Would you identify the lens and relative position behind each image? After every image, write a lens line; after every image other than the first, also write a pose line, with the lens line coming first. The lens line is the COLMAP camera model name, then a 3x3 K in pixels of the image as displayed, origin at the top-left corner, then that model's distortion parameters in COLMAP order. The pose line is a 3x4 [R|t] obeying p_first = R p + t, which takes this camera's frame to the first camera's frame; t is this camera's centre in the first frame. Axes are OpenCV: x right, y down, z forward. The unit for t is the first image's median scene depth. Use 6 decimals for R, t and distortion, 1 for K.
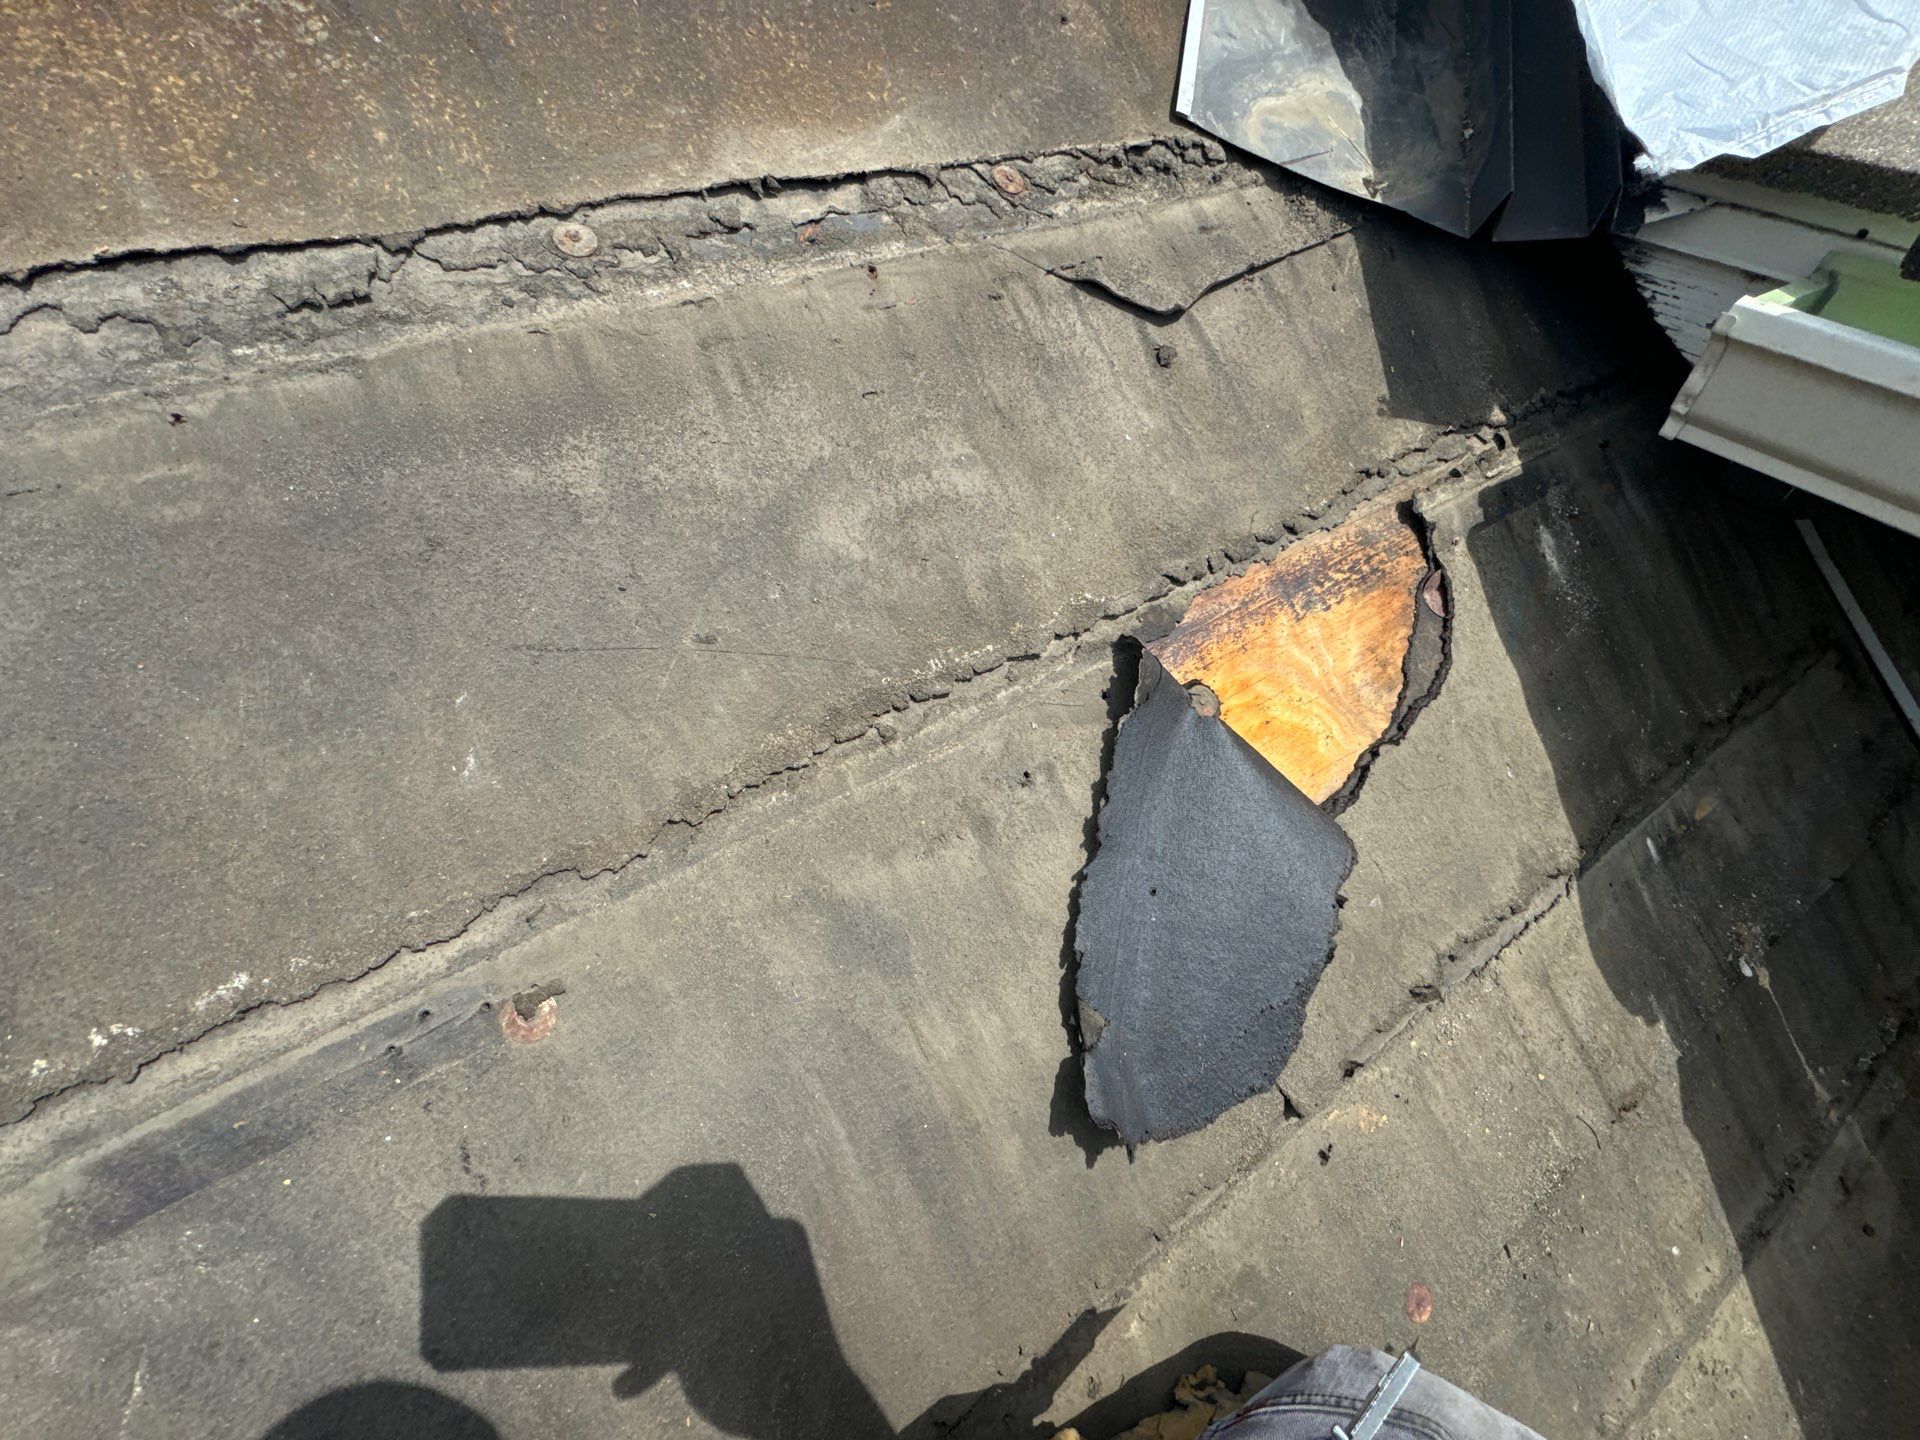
lens RADIAL K [[768.9, 0, 972.5], [0, 768.9, 714.1], [0, 0, 1]] dist [-0.003993, 0.000611]
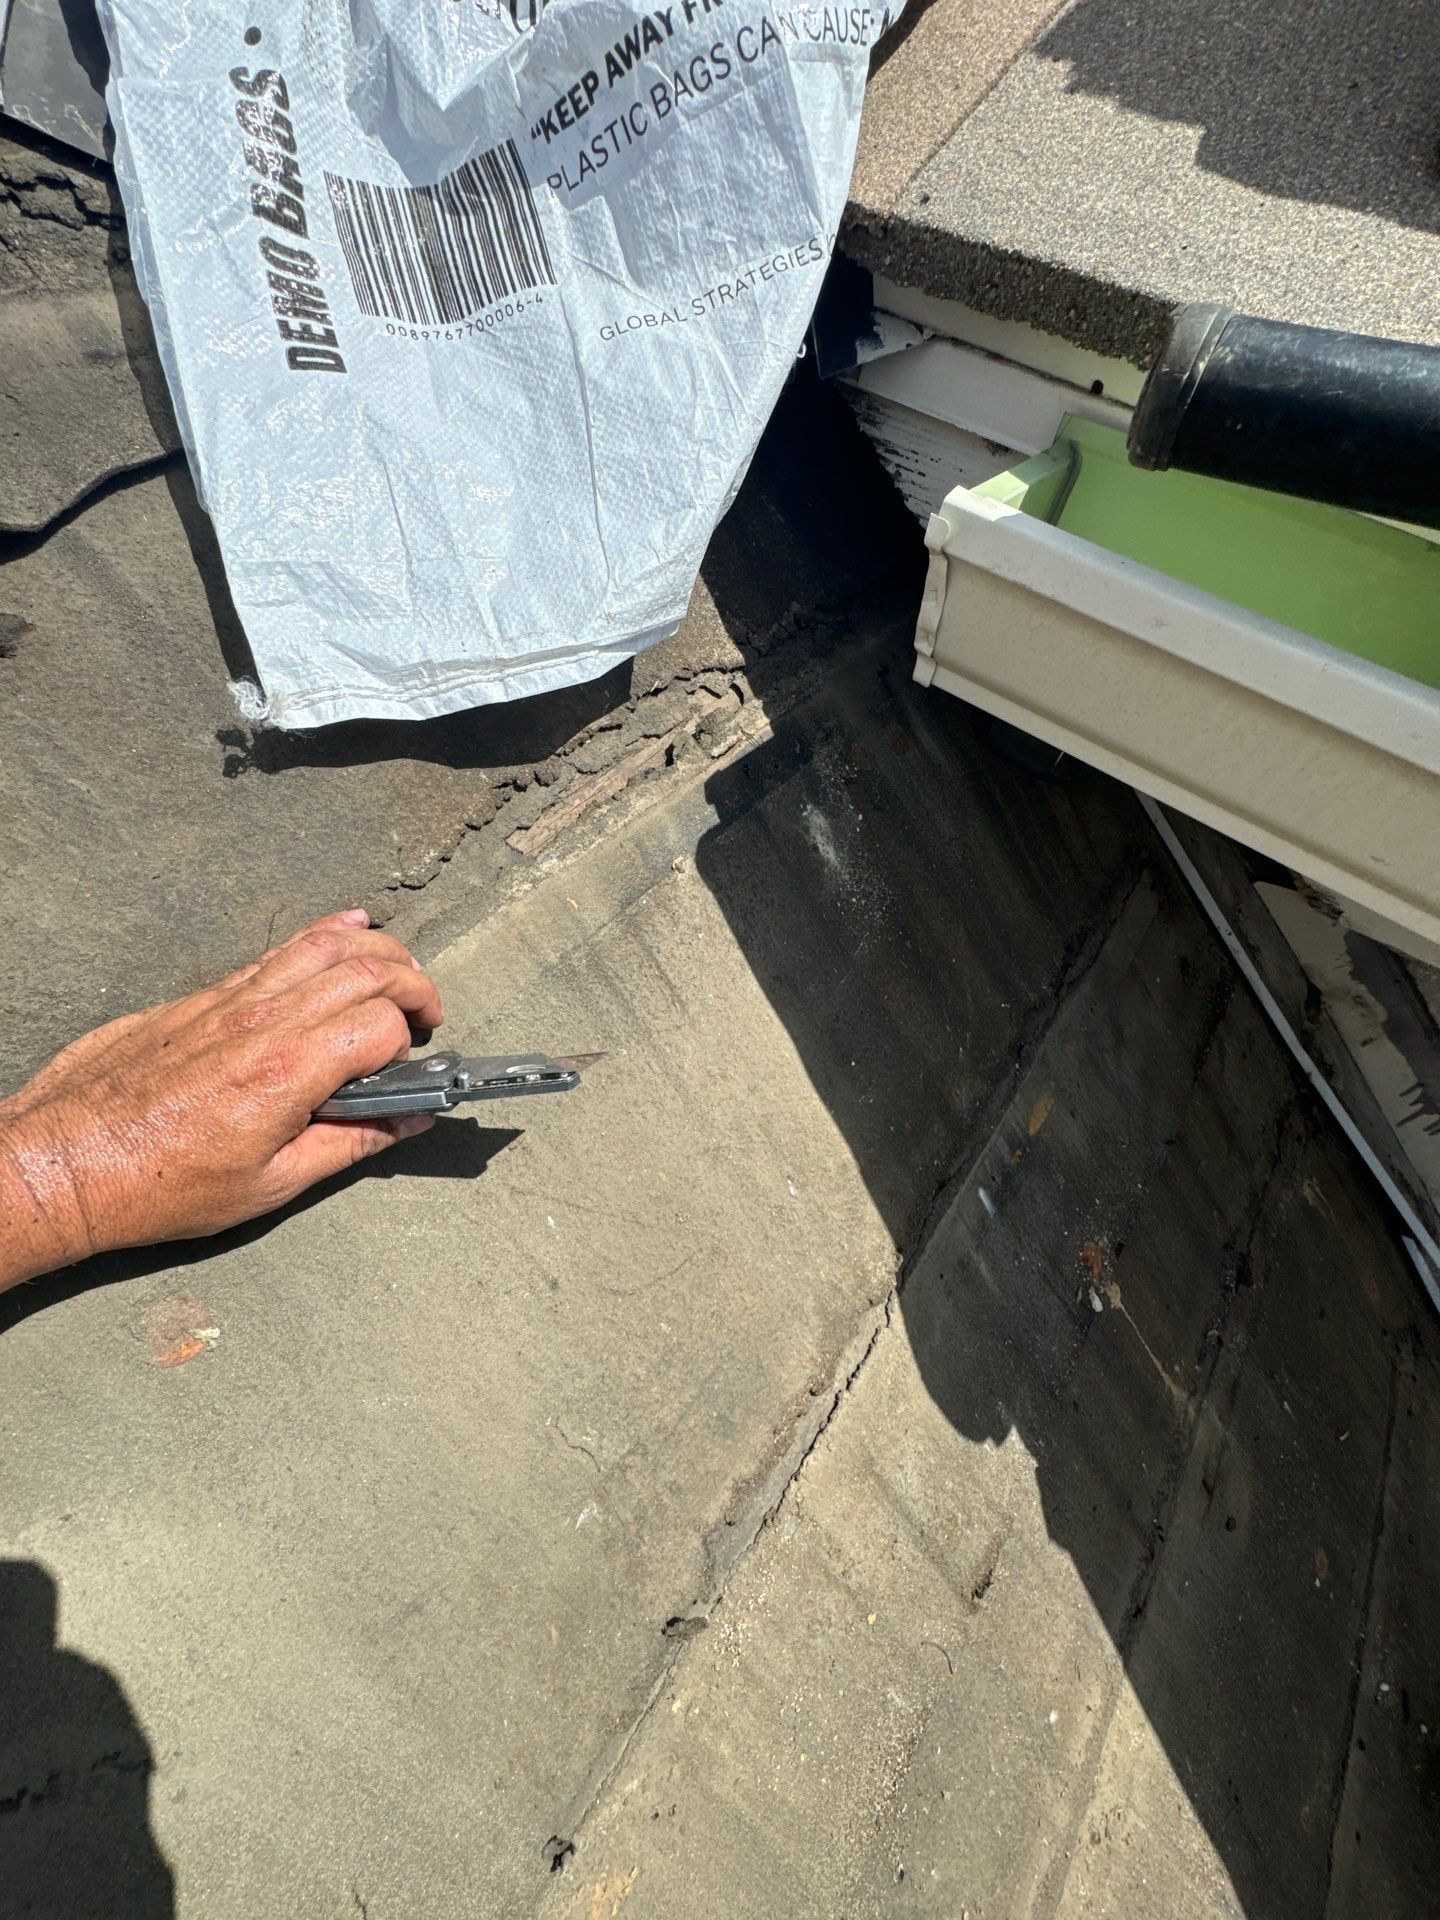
lens RADIAL K [[768.9, 0, 729.4], [0, 768.9, 955.5], [0, 0, 1]] dist [-0.003993, 0.000611]
pose [[0.937041, -0.196690, 0.288562, 0.480173], [0.168253, 0.978351, 0.120503, -0.229618], [-0.306017, -0.064365, 0.949848, 0.354808]]
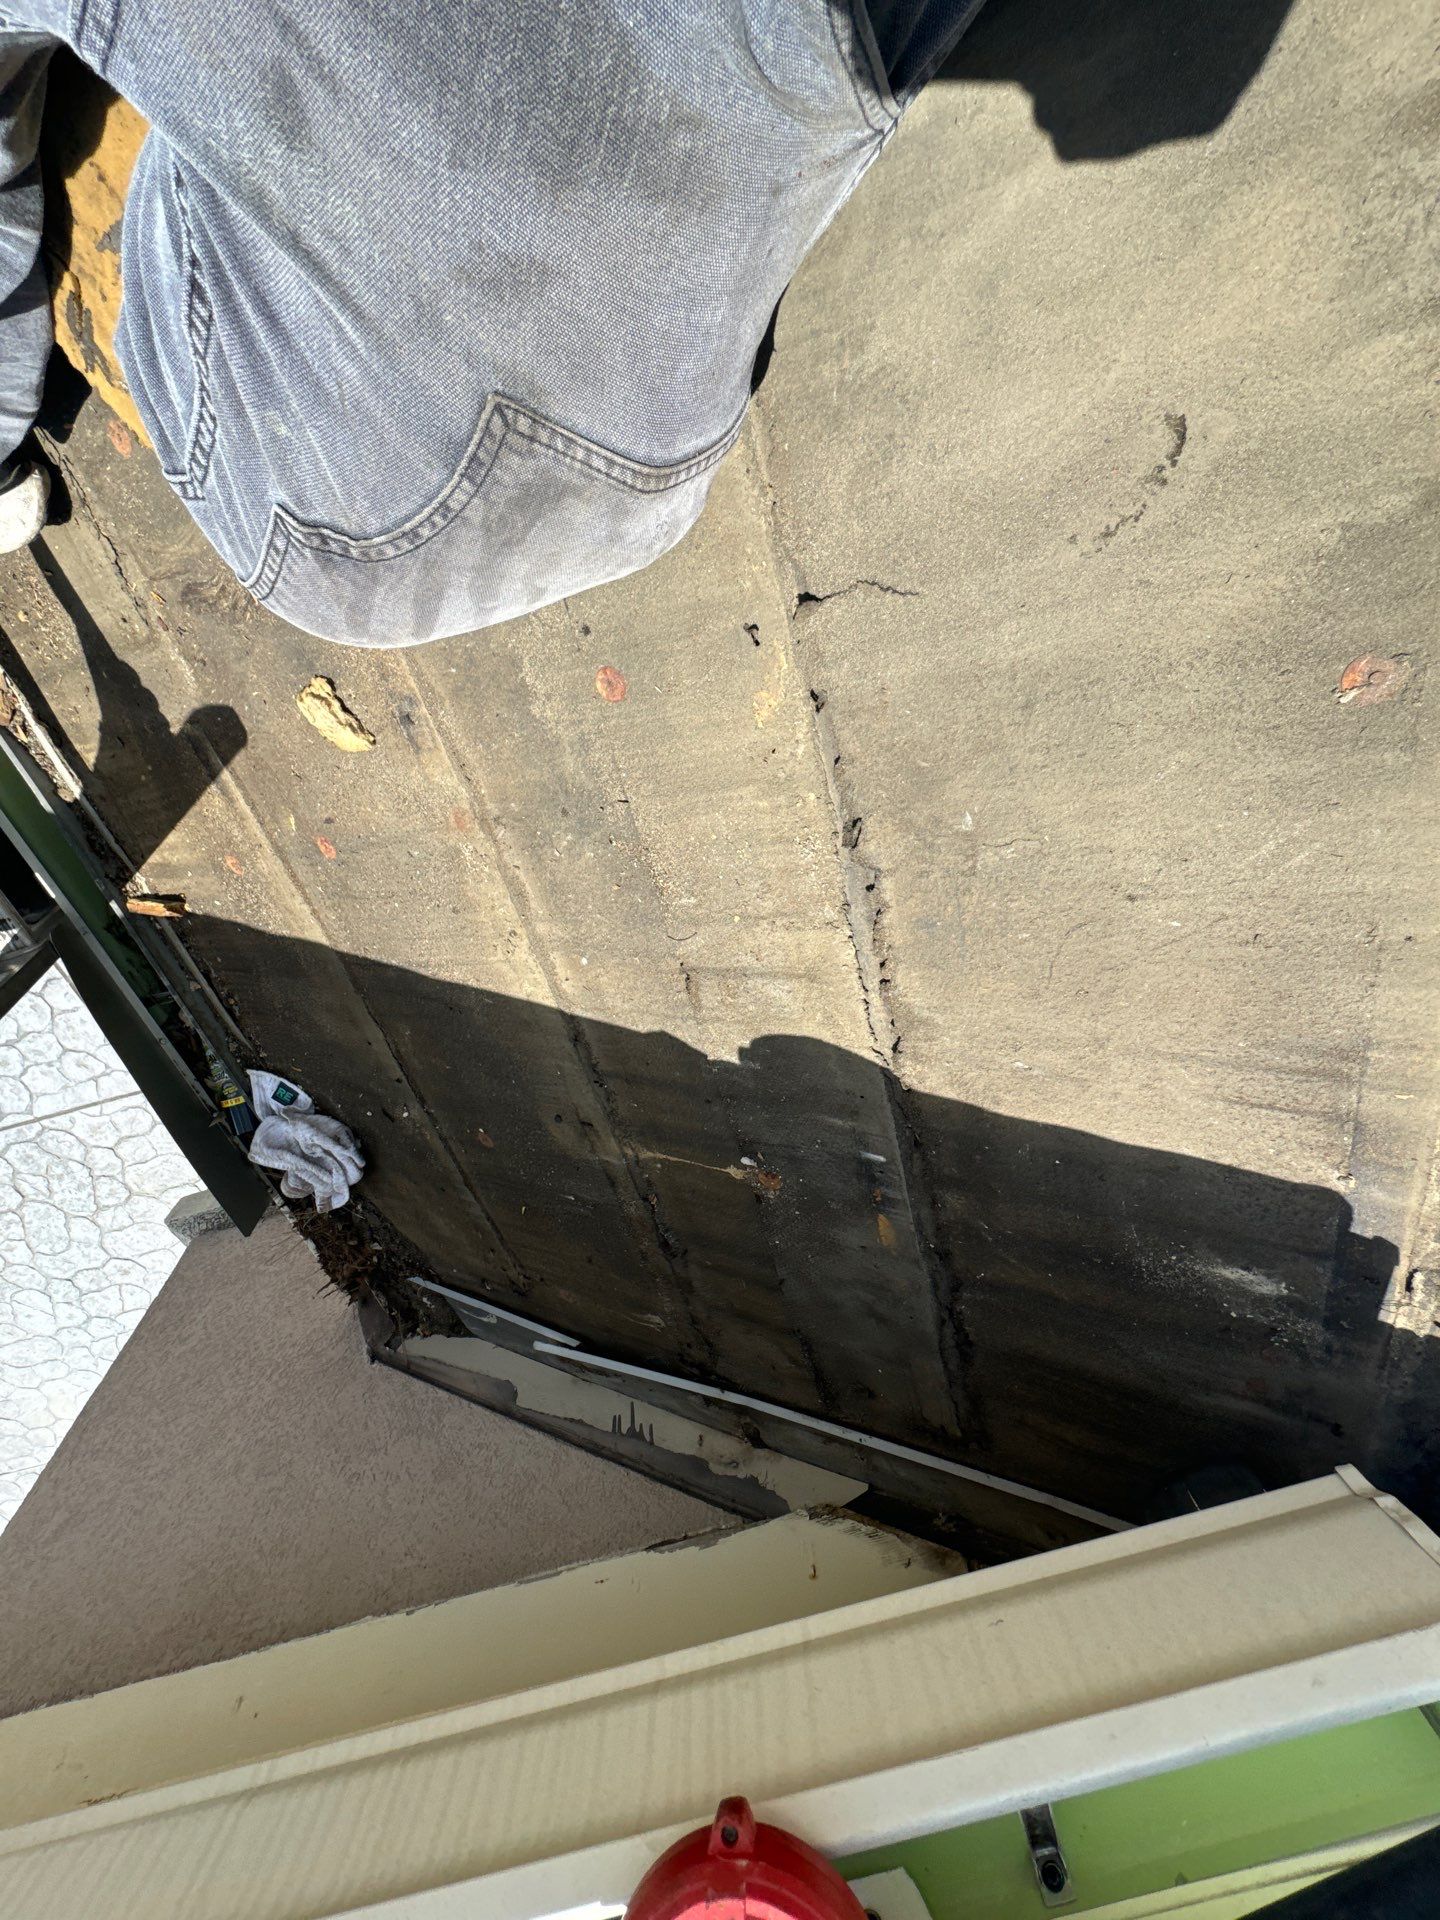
lens RADIAL K [[768.9, 0, 723.5], [0, 768.9, 968.8], [0, 0, 1]] dist [-0.003993, 0.000611]
pose [[-0.307461, 0.871202, 0.382720, 0.376225], [-0.779644, -0.461229, 0.423583, 0.021201], [0.545548, -0.168150, 0.821038, 0.127733]]
